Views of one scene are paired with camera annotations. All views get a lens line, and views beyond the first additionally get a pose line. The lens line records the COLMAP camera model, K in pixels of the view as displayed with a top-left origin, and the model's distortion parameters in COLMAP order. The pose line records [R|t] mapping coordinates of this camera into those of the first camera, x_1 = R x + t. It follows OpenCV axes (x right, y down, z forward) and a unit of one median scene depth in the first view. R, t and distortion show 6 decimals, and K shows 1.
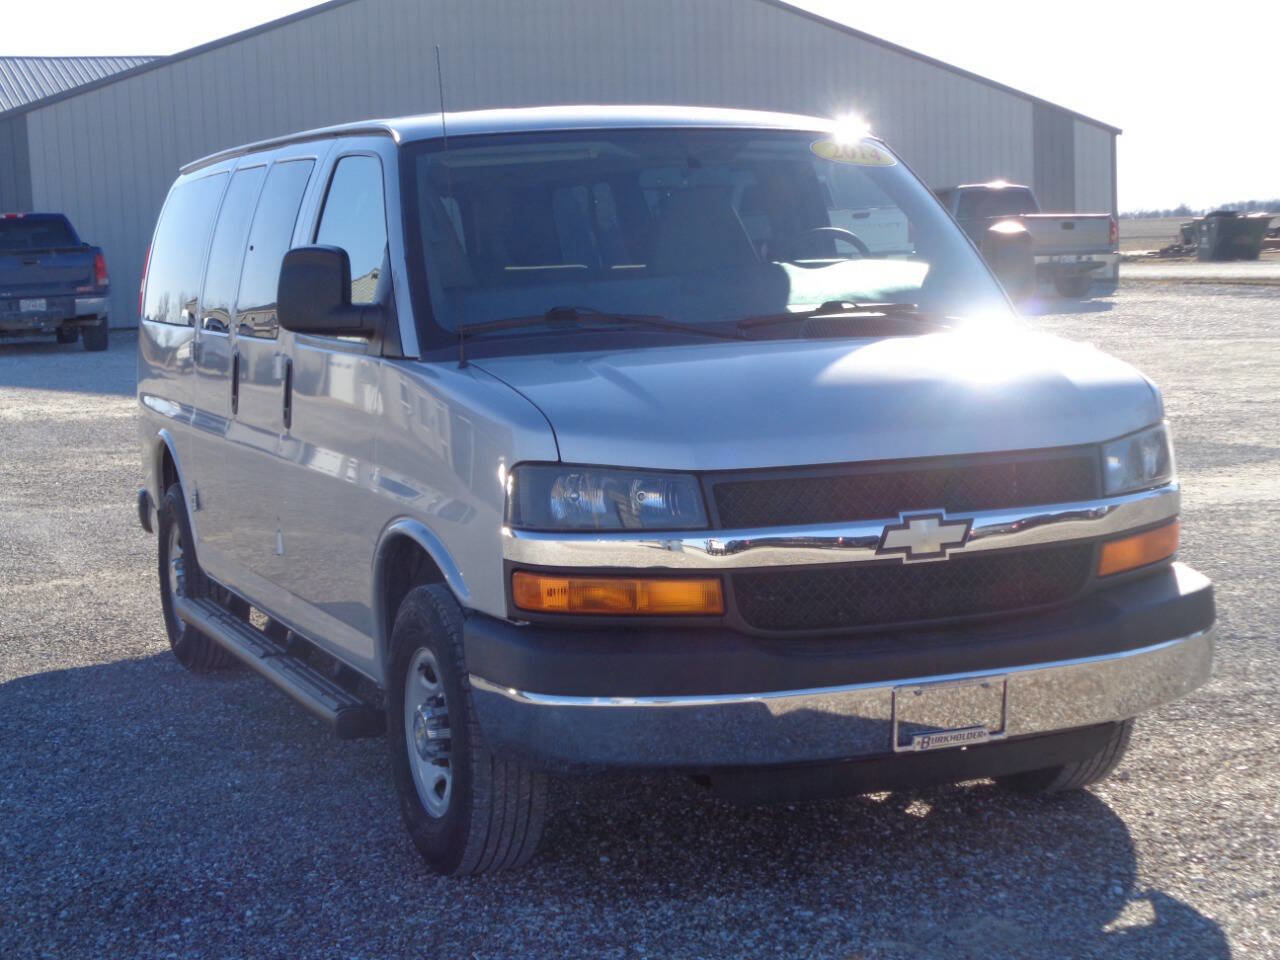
lens RADIAL K [[2133.6, 0, 640.0], [0, 2133.6, 480.0], [0, 0, 1]] dist [0.047513, -0.010300]
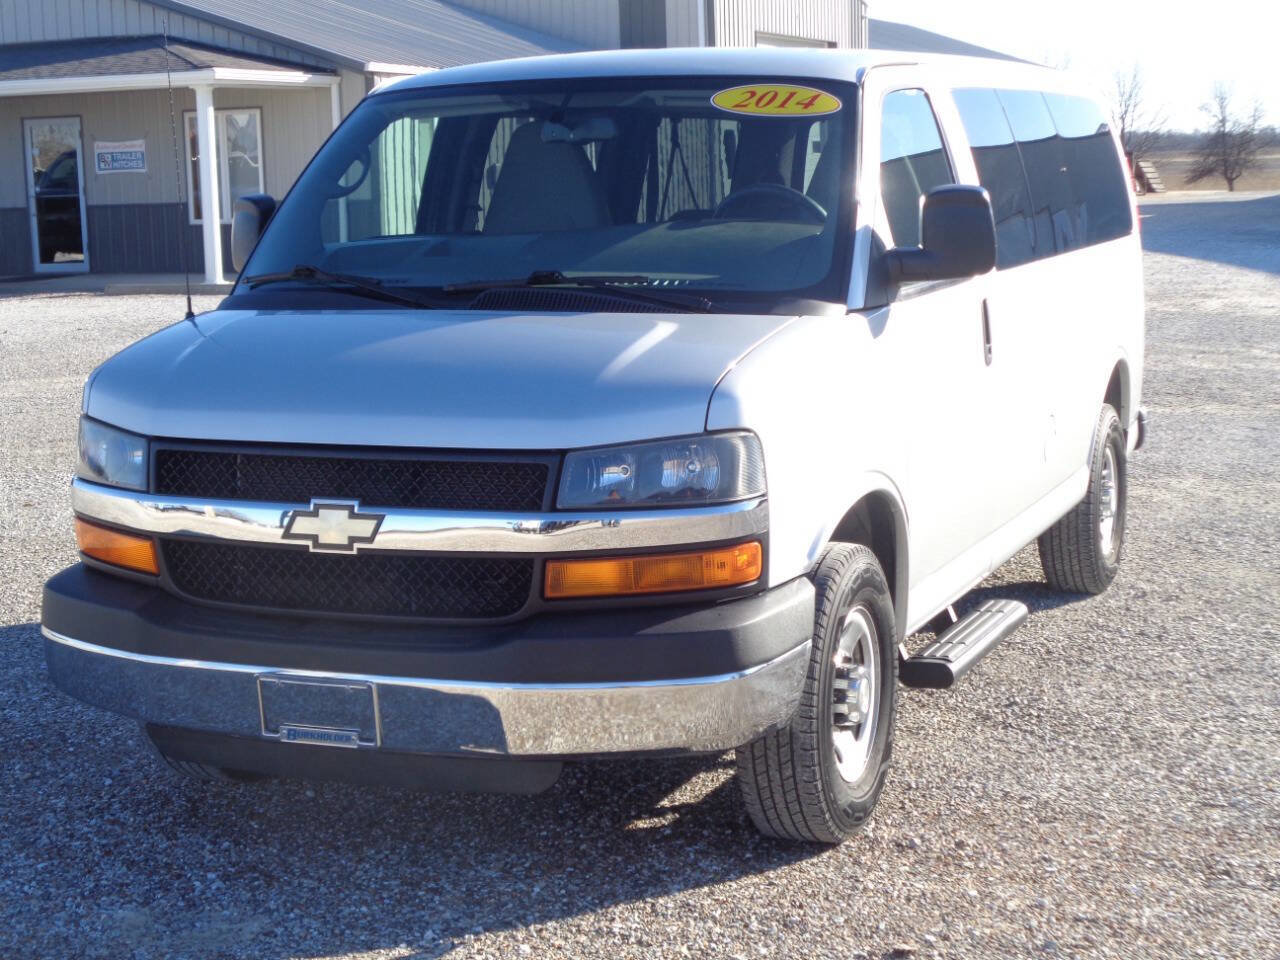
lens RADIAL K [[2133.6, 0, 640.0], [0, 2133.6, 480.0], [0, 0, 1]] dist [0.047513, -0.010300]
pose [[0.712937, 0.115035, -0.691728, 0.824852], [-0.070470, 0.993212, 0.092542, -0.086300], [0.697678, -0.017231, 0.716204, 0.369709]]
